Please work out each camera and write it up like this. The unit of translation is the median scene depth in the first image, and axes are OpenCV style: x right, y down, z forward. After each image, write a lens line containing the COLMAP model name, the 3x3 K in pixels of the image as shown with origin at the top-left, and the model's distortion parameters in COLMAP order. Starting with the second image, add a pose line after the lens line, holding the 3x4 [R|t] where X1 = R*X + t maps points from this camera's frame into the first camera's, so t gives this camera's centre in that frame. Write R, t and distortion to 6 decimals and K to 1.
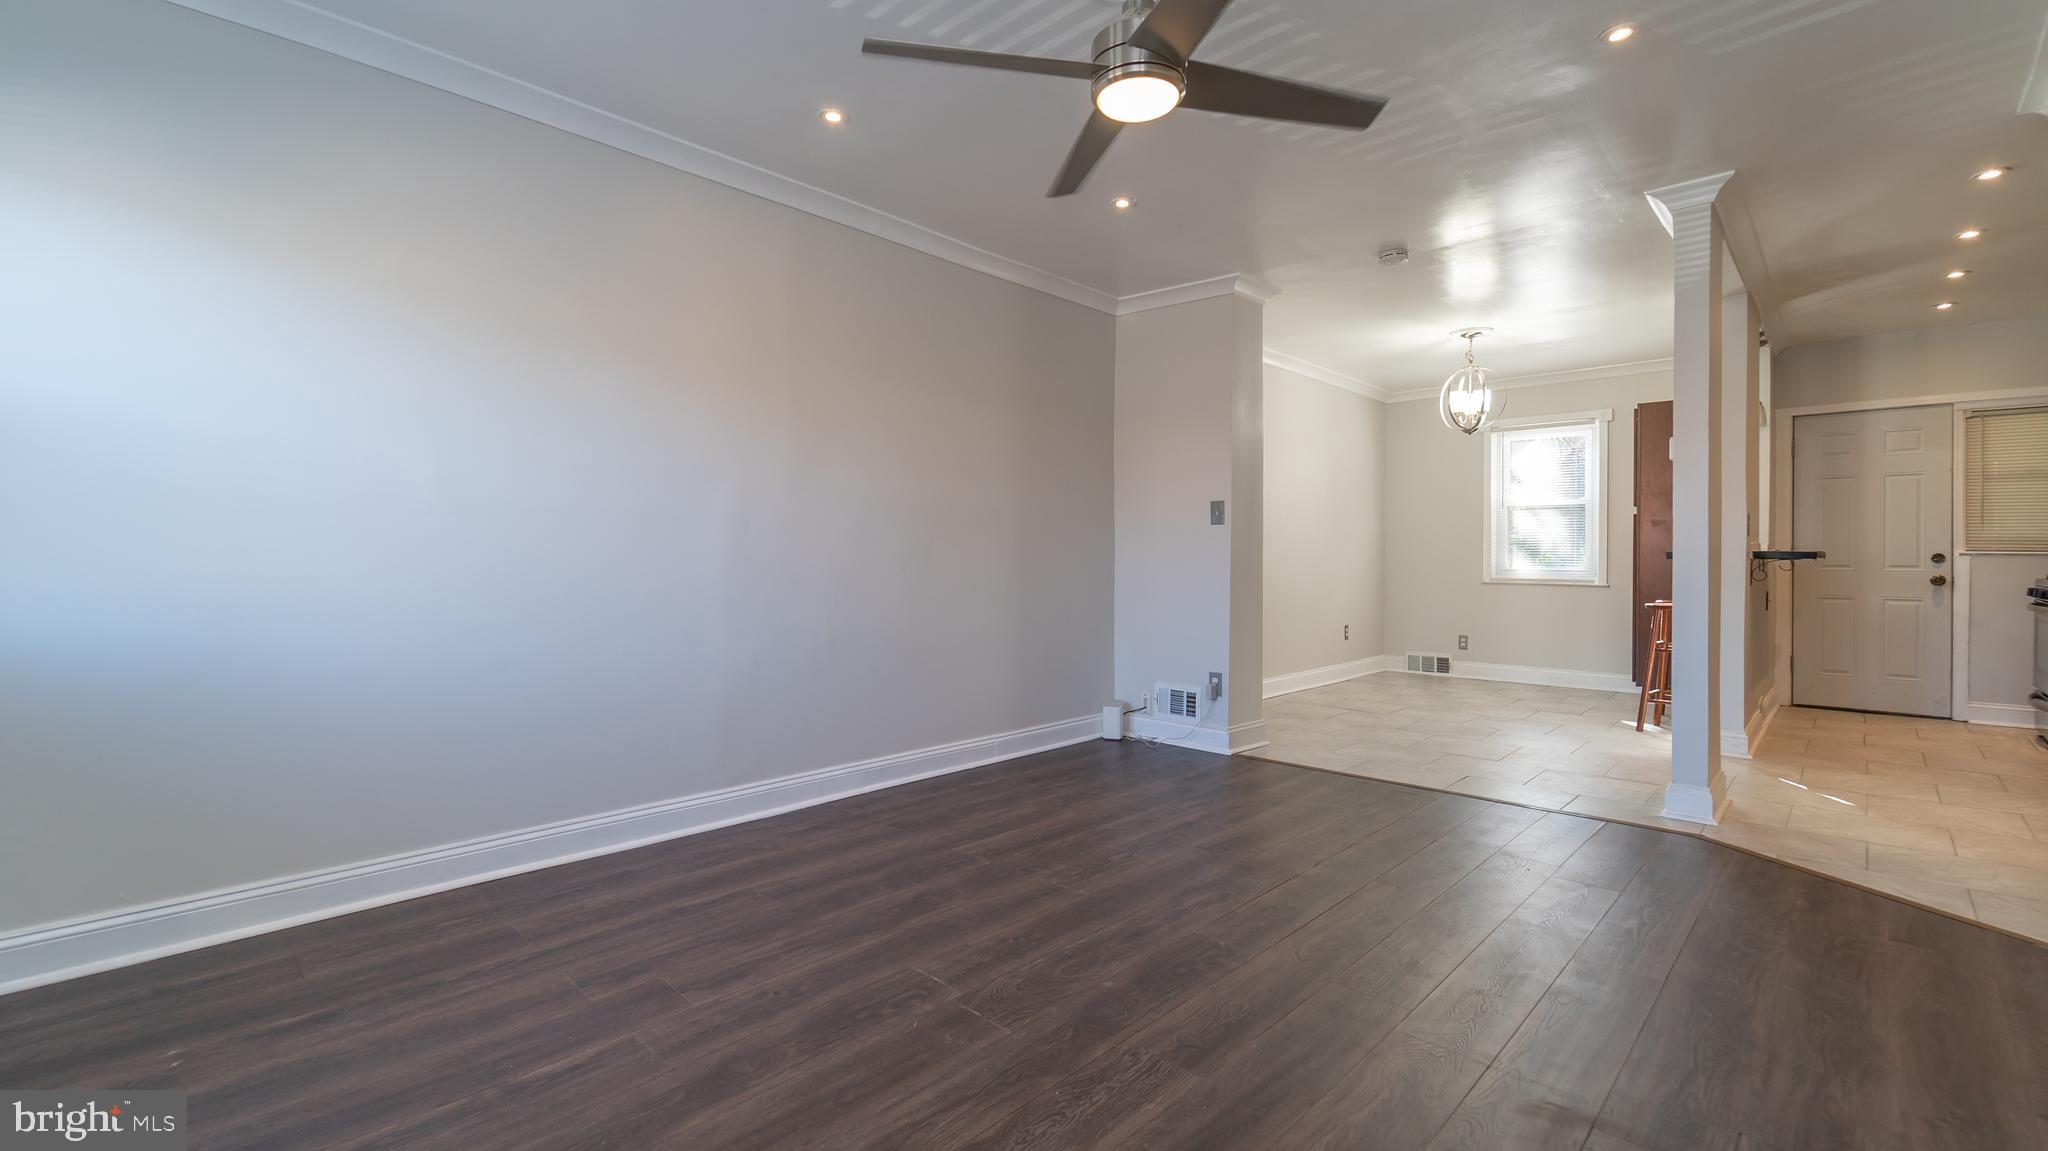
lens RADIAL K [[881.8, 0, 1068.1], [0, 881.8, 557.3], [0, 0, 1]] dist [0.000375, -0.000315]
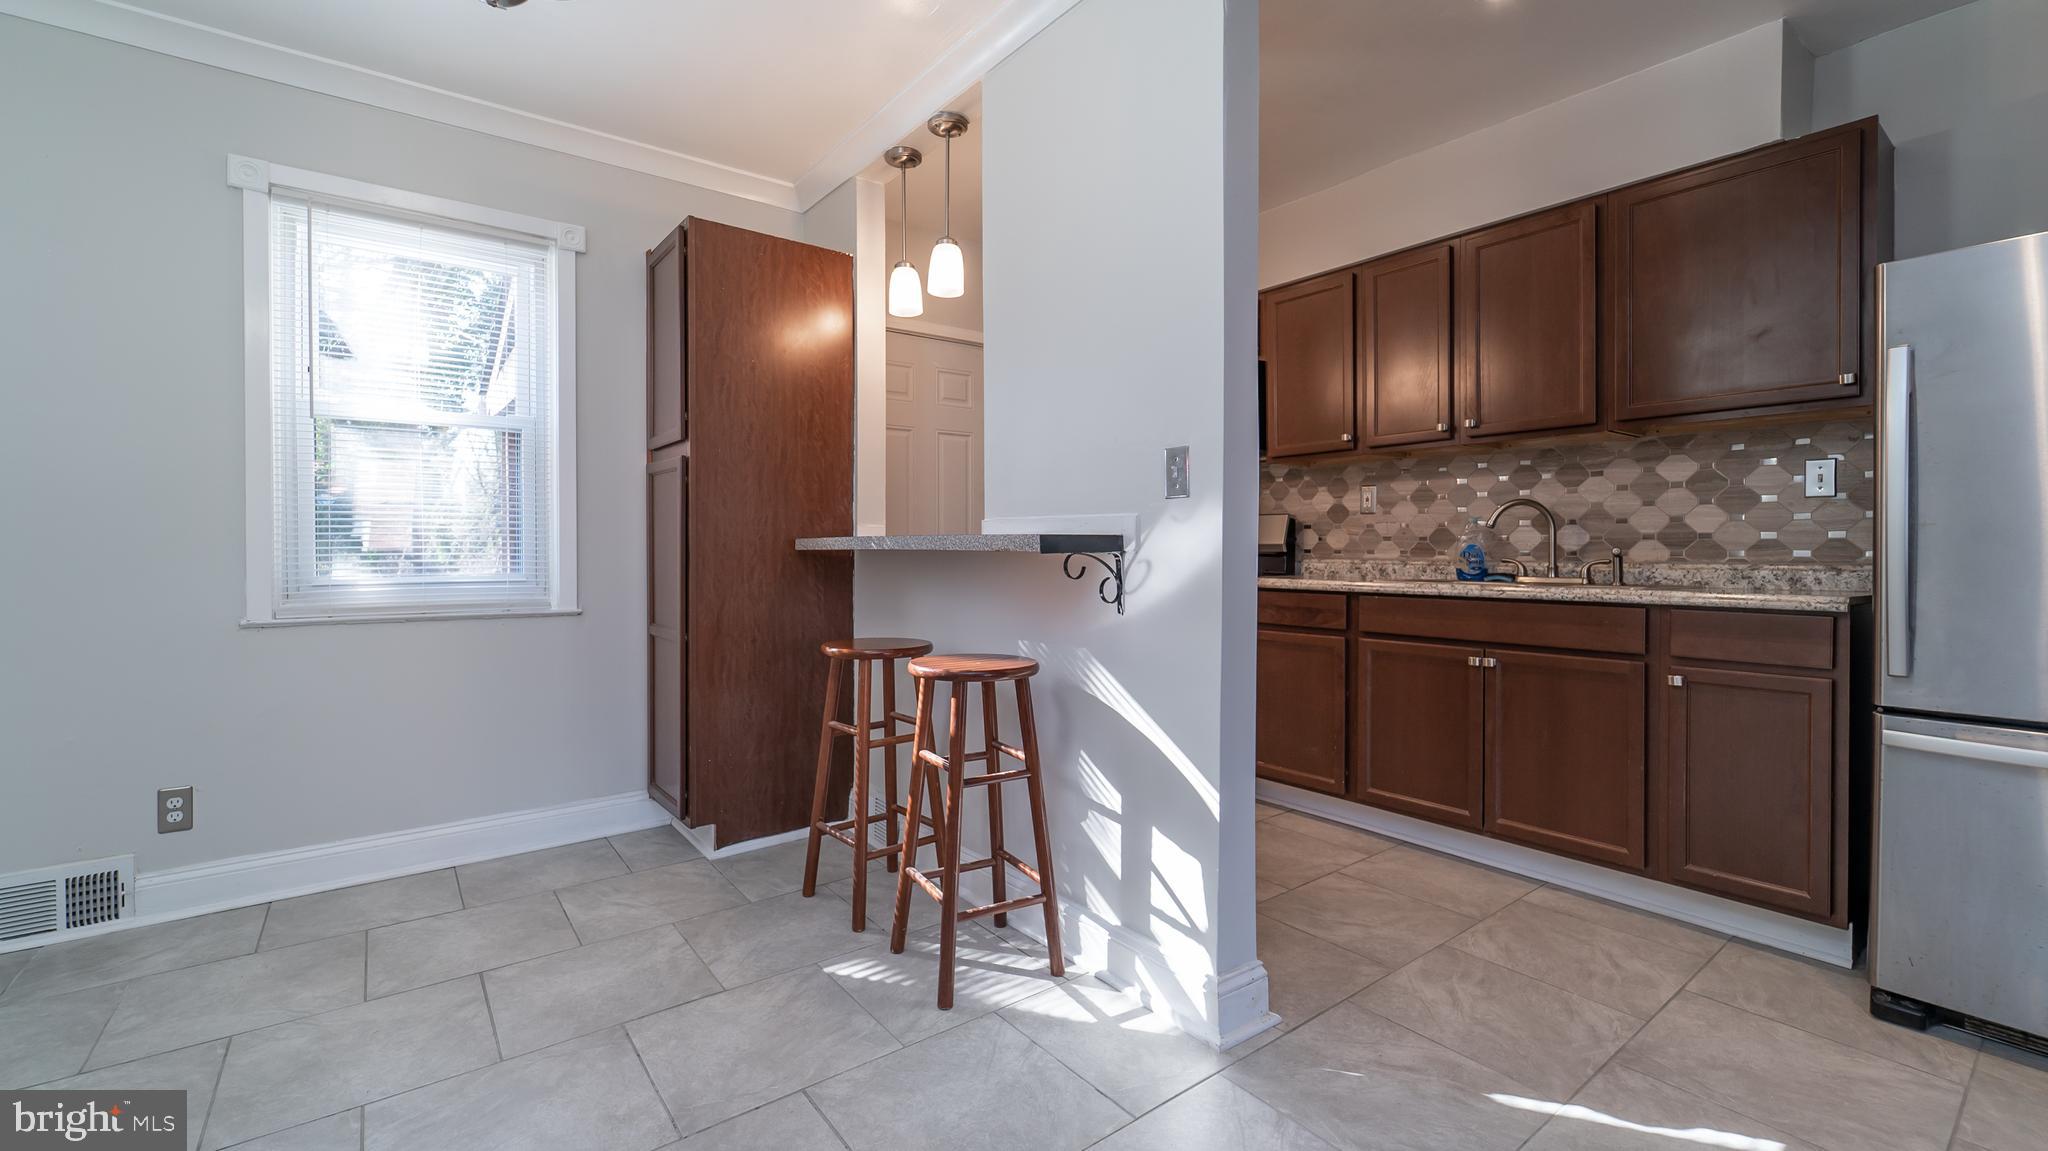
lens RADIAL K [[884.1, 0, 1031.7], [0, 884.1, 553.0], [0, 0, 1]] dist [-0.001637, -0.000835]
pose [[0.218080, -0.011794, 0.975860, 0.447789], [0.000256, 0.999928, 0.012027, -0.007511], [-0.975931, -0.002373, 0.218067, 1.398129]]
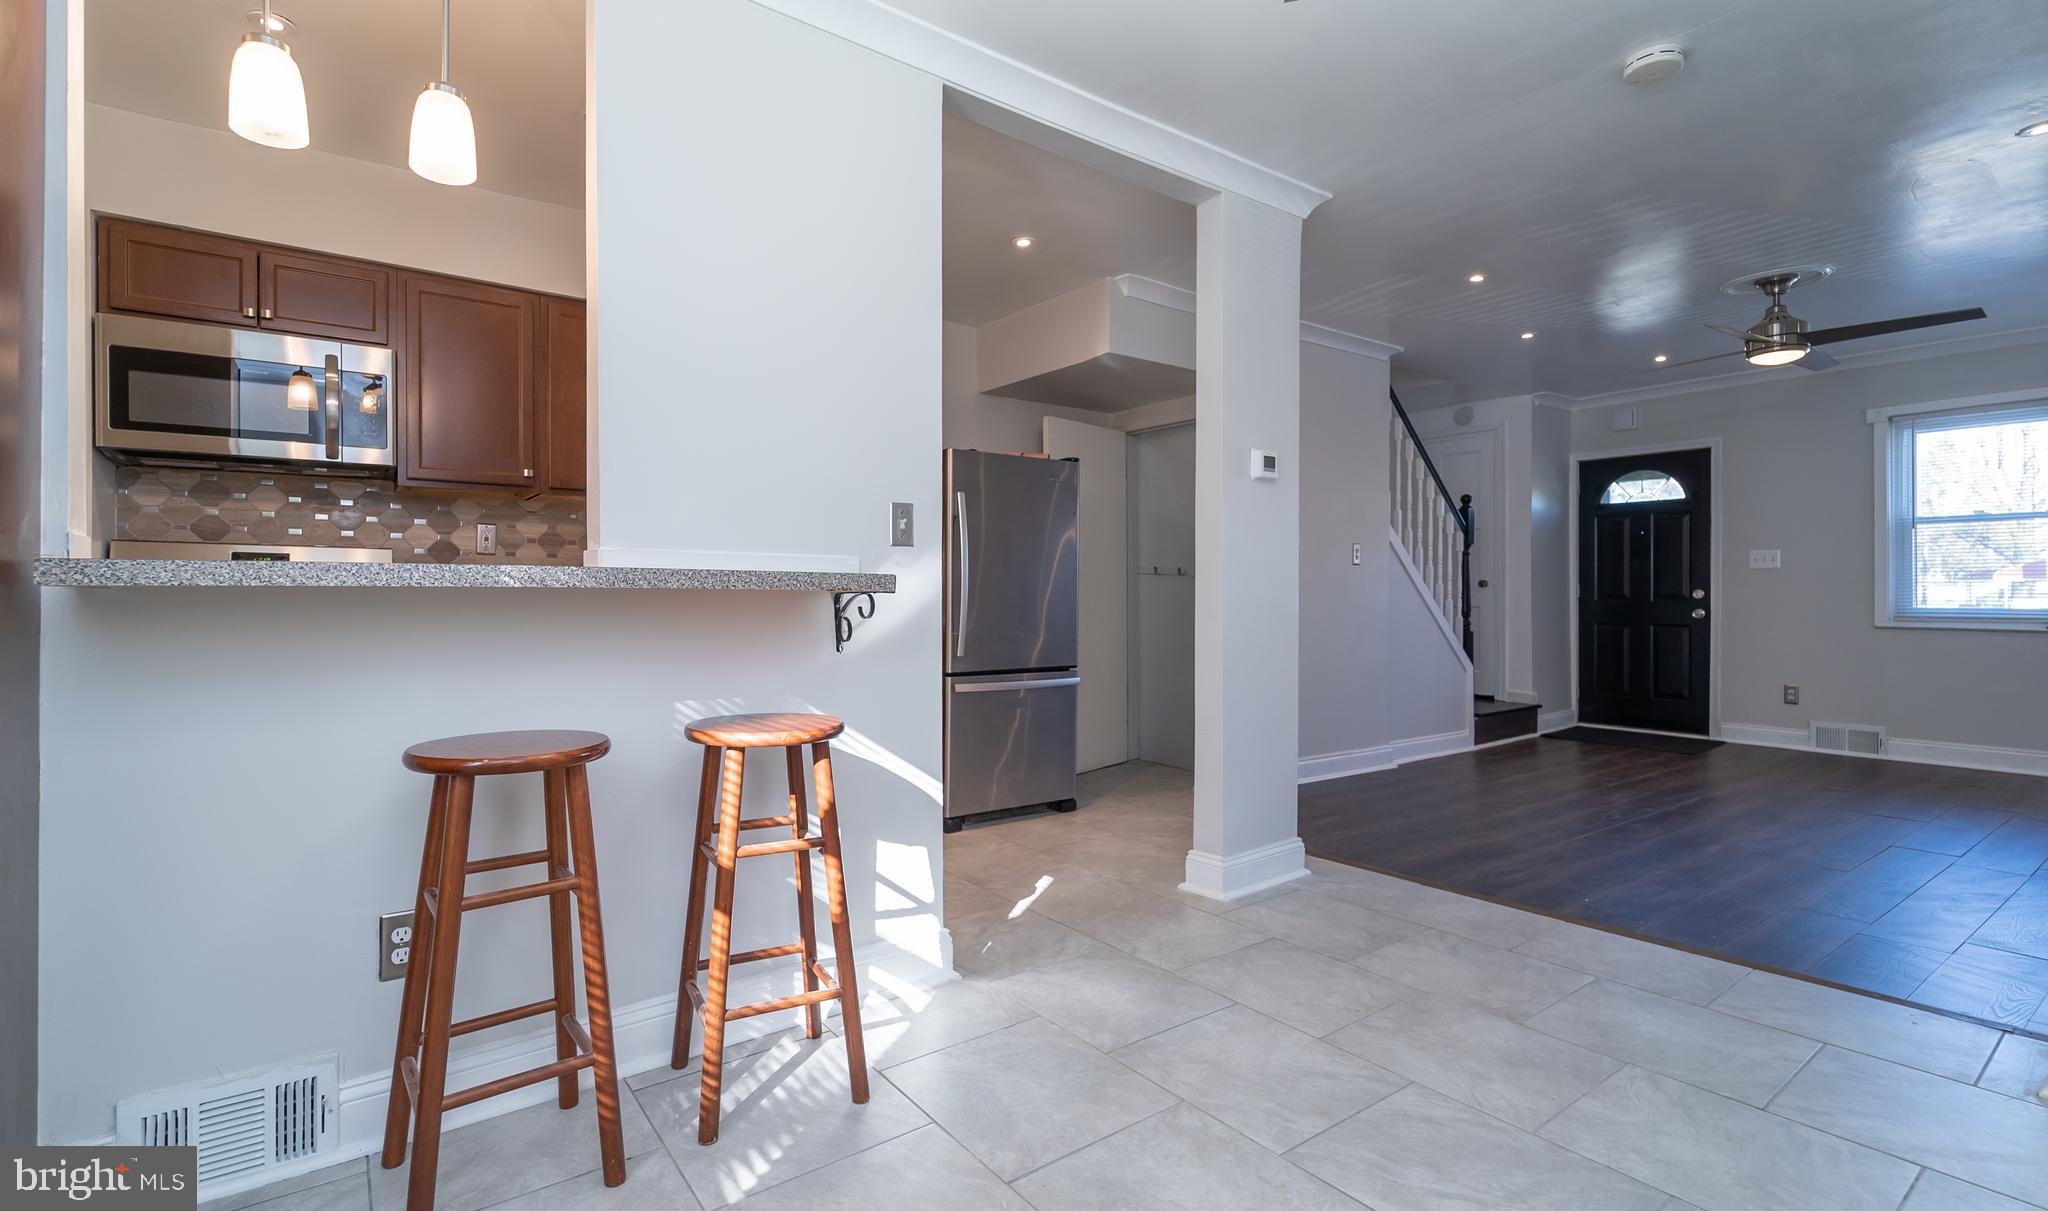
lens RADIAL K [[920.2, 0, 986.0], [0, 920.2, 592.7], [0, 0, 1]] dist [0.000395, -0.000800]
pose [[-0.973272, -0.002702, 0.229639, 0.827385], [-0.002671, 0.999996, 0.000446, -0.001378], [-0.229640, -0.000179, -0.973276, 2.136832]]
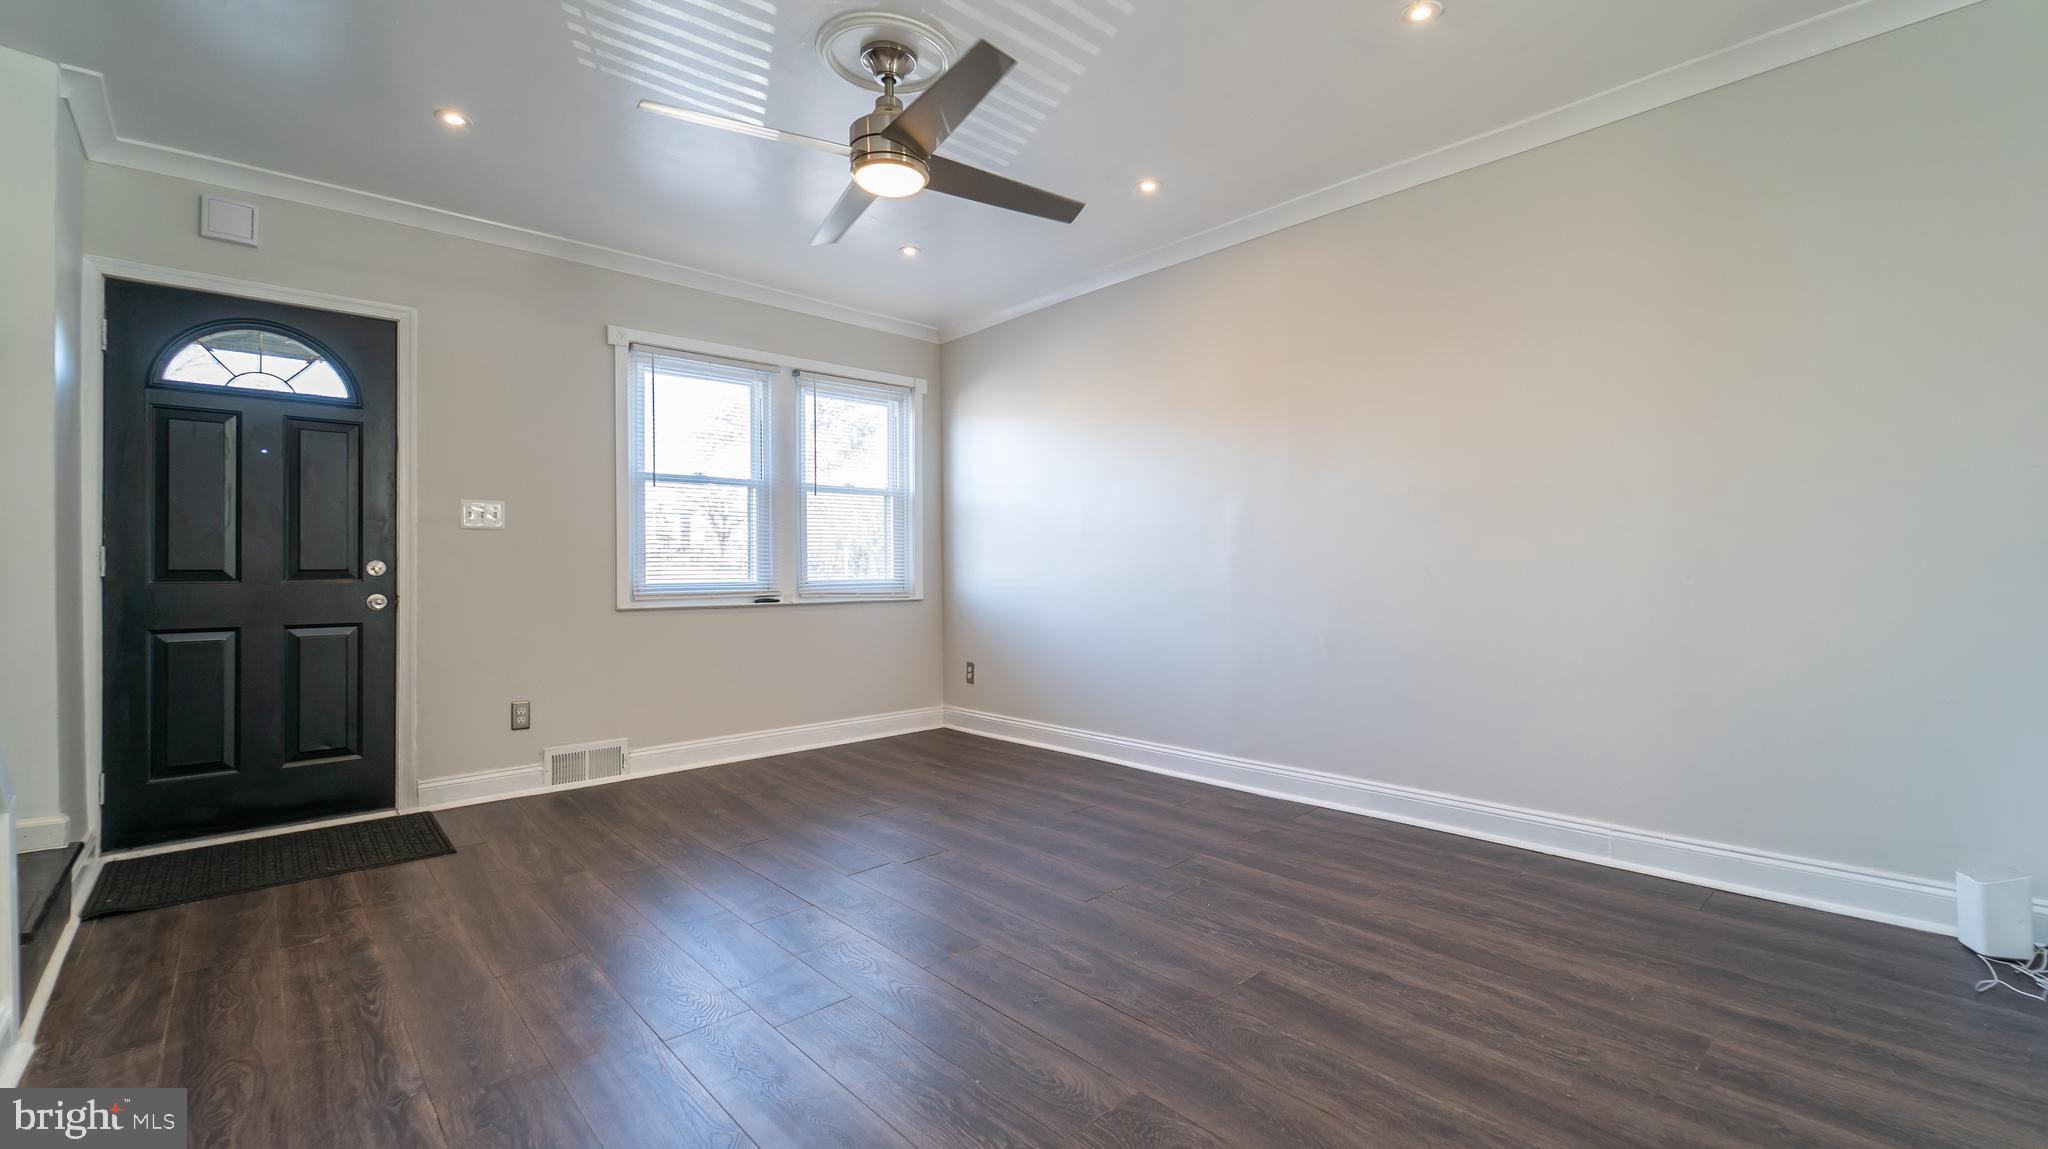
lens RADIAL K [[864.3, 0, 1017.7], [0, 864.3, 561.2], [0, 0, 1]] dist [0.000844, -0.000101]
pose [[-0.098815, -0.013234, -0.995018, 0.785365], [0.010982, 0.999836, -0.014389, 0.013412], [0.995045, -0.012350, -0.098654, 0.818635]]
